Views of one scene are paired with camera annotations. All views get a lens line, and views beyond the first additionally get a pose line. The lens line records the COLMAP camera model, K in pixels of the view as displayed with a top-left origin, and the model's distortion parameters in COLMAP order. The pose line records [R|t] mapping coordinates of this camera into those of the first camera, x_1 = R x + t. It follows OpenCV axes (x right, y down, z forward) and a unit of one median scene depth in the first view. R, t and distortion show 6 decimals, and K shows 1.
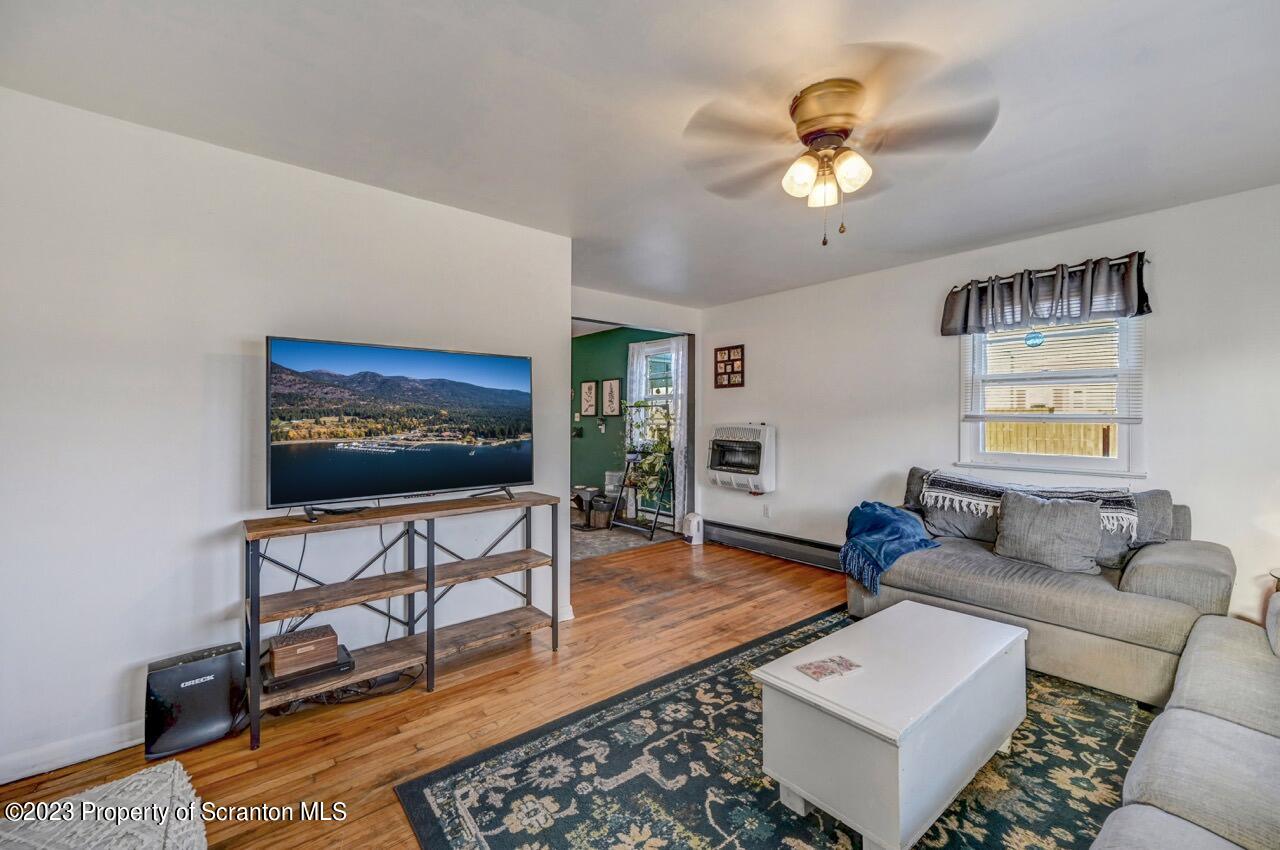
lens RADIAL K [[535.0, 0, 642.2], [0, 535.0, 417.9], [0, 0, 1]] dist [0.013508, -0.000083]
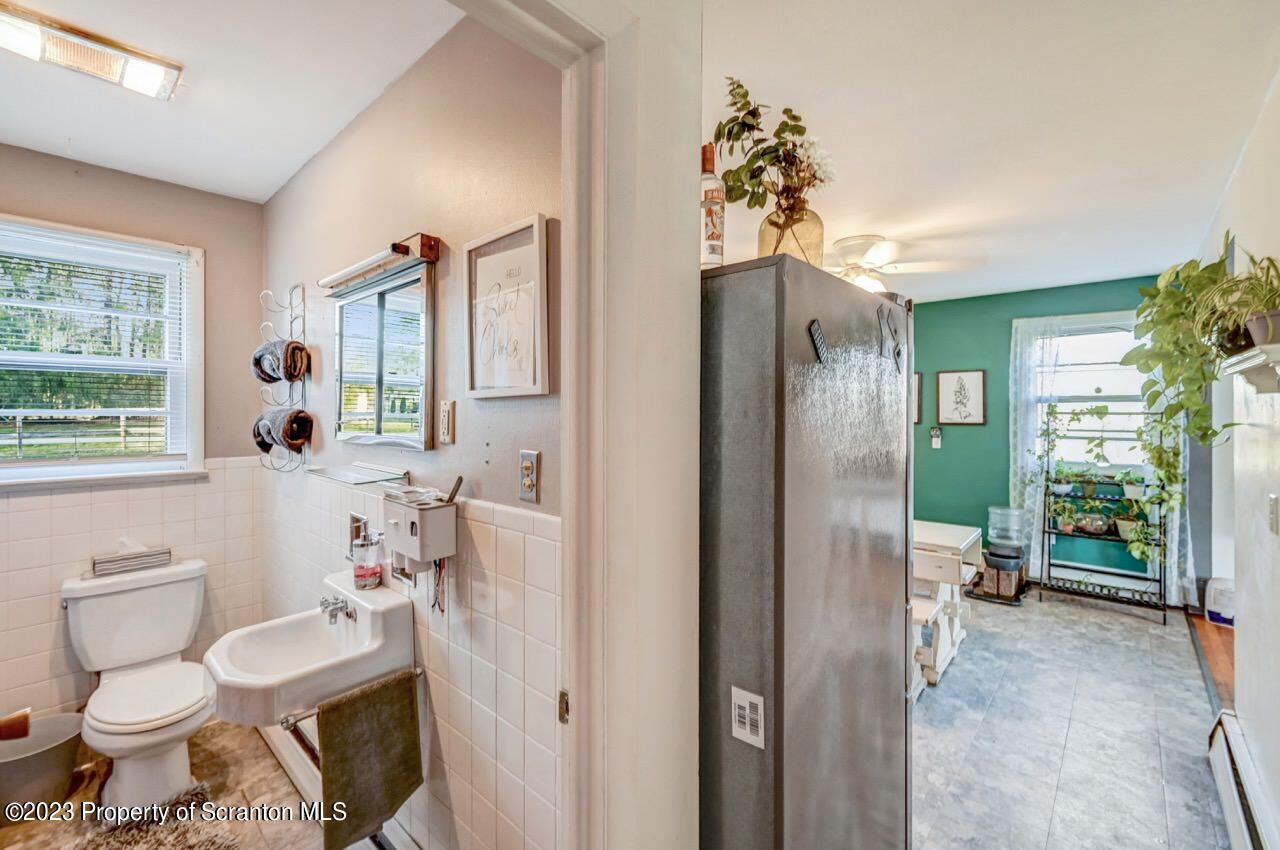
lens RADIAL K [[550.3, 0, 641.6], [0, 550.3, 411.1], [0, 0, 1]] dist [-0.000941, -0.000568]
pose [[0.991709, 0.000984, 0.128502, -0.710103], [-0.001254, 0.999997, 0.002016, -0.027338], [-0.128500, -0.002160, 0.991707, 0.440415]]
